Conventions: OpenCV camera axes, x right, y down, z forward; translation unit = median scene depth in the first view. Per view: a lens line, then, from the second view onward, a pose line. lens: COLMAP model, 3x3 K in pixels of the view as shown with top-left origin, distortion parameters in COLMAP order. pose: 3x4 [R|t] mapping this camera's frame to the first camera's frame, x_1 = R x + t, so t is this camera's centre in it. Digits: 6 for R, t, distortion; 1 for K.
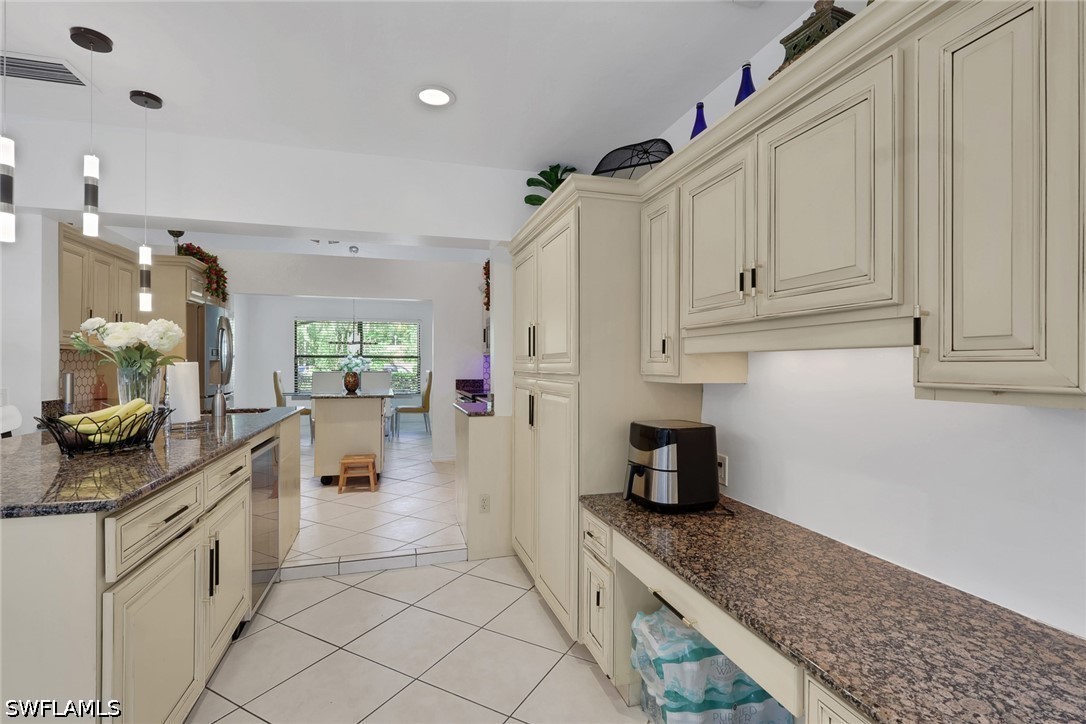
lens RADIAL K [[515.6, 0, 539.8], [0, 515.6, 365.1], [0, 0, 1]] dist [-0.000795, 0.000288]
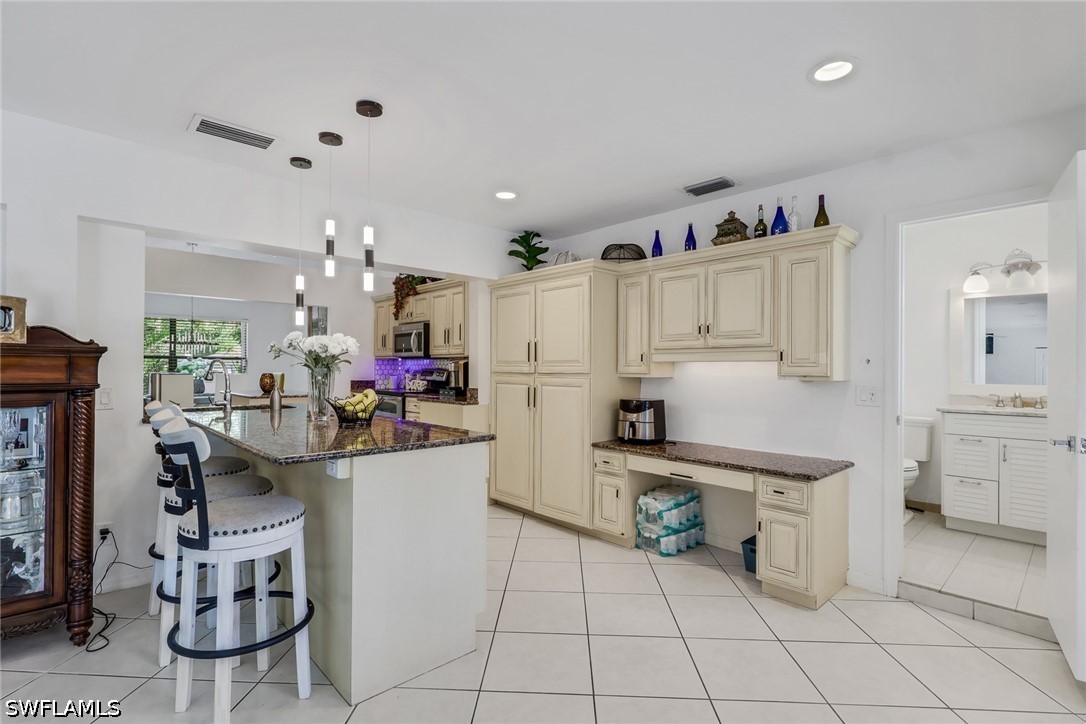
lens RADIAL K [[515.6, 0, 546.2], [0, 515.6, 368.8], [0, 0, 1]] dist [-0.000795, 0.000288]
pose [[0.890264, 0.002265, 0.455440, -0.611537], [-0.002798, 0.999996, 0.000496, 0.002664], [-0.455437, -0.001716, 0.890266, -0.339744]]
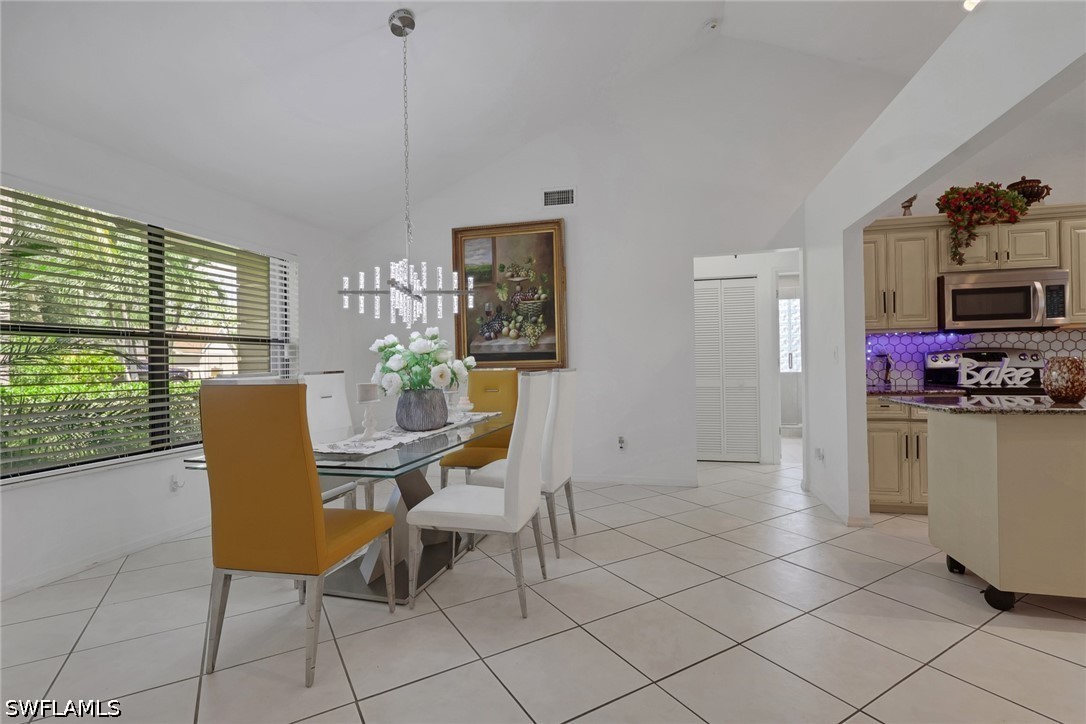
lens RADIAL K [[515.6, 0, 547.2], [0, 515.6, 362.3], [0, 0, 1]] dist [-0.000795, 0.000288]
pose [[0.502027, -0.011139, 0.864780, -1.741344], [0.015724, 0.999869, 0.003751, 0.015478], [-0.864709, 0.011715, 0.502137, 2.092506]]
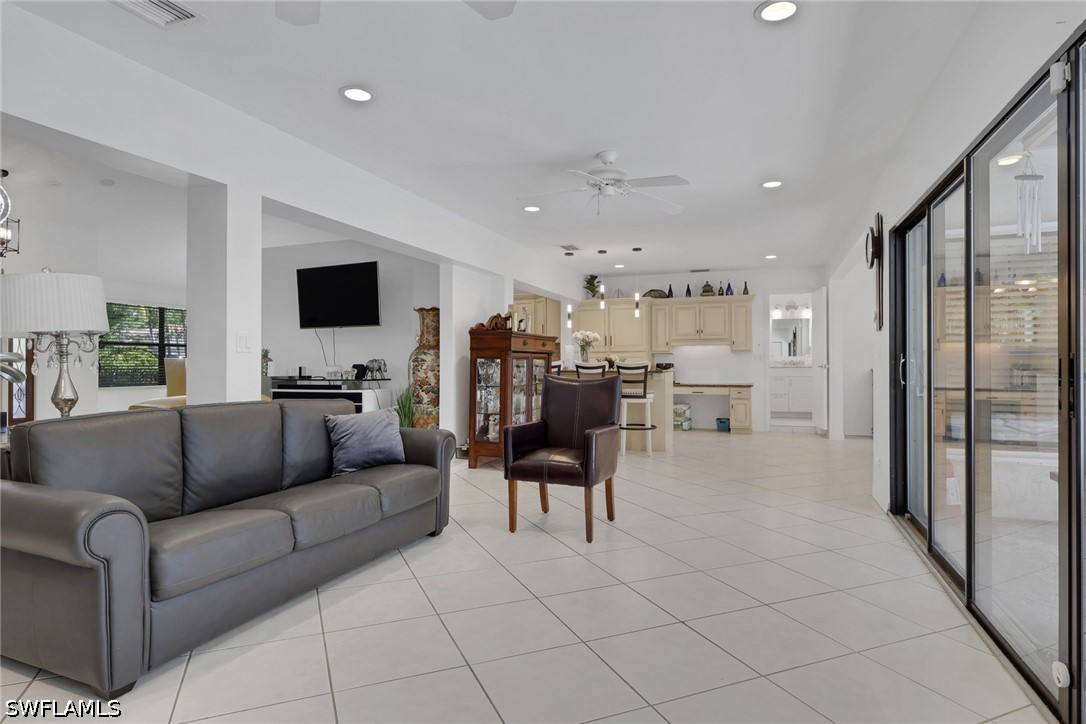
lens RADIAL K [[593.4, 0, 540.3], [0, 593.4, 356.2], [0, 0, 1]] dist [0.007712, 0.000616]
pose [[0.604952, 0.002249, 0.796259, -2.712810], [0.006428, 0.999950, -0.007708, 0.060035], [-0.796236, 0.009781, 0.604907, -0.688421]]
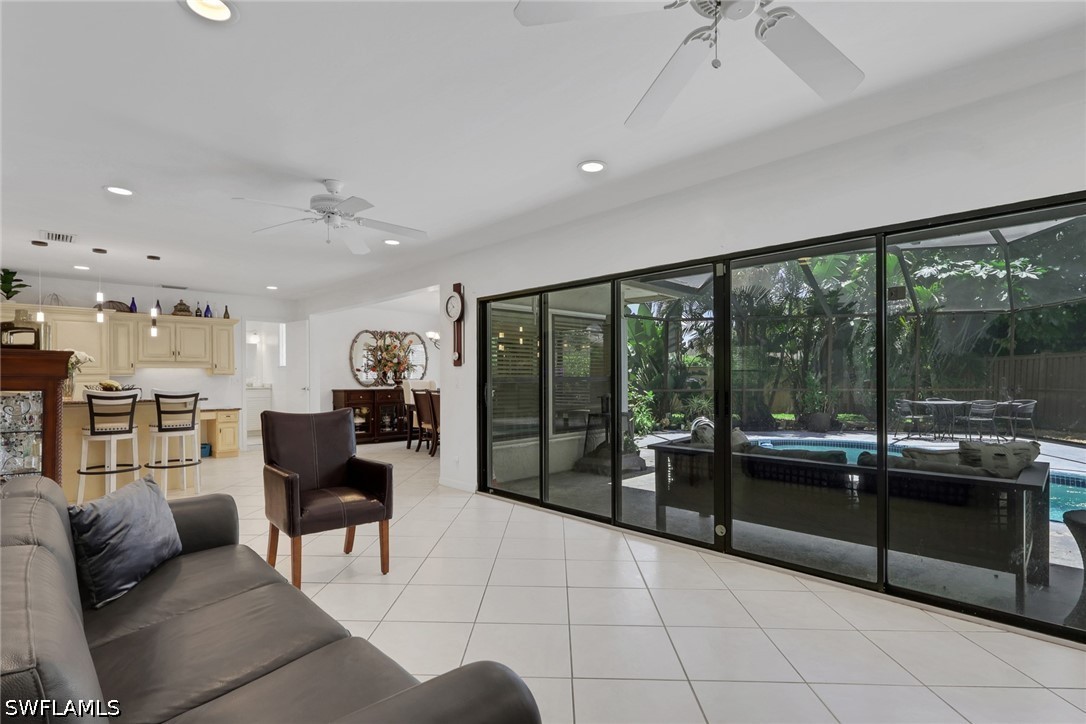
lens RADIAL K [[515.6, 0, 539.1], [0, 515.6, 384.9], [0, 0, 1]] dist [-0.000795, 0.000288]
pose [[-0.458924, -0.016366, 0.888325, -2.778019], [0.001018, 0.999820, 0.018946, 0.021555], [-0.888475, 0.009599, -0.458825, 0.090185]]
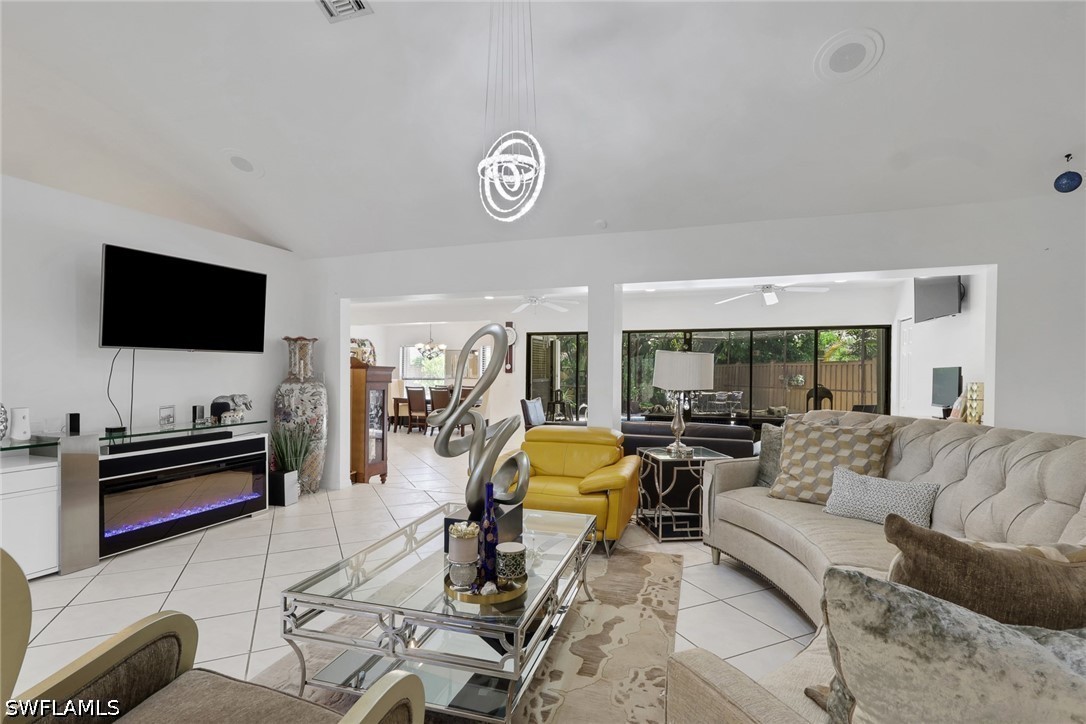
lens RADIAL K [[527.7, 0, 534.6], [0, 527.7, 372.1], [0, 0, 1]] dist [0.002780, 0.000415]
pose [[-0.805035, -0.010346, 0.593137, -2.924345], [-0.009832, 0.999943, 0.004097, -0.027978], [-0.593146, -0.002534, -0.805091, 1.805151]]
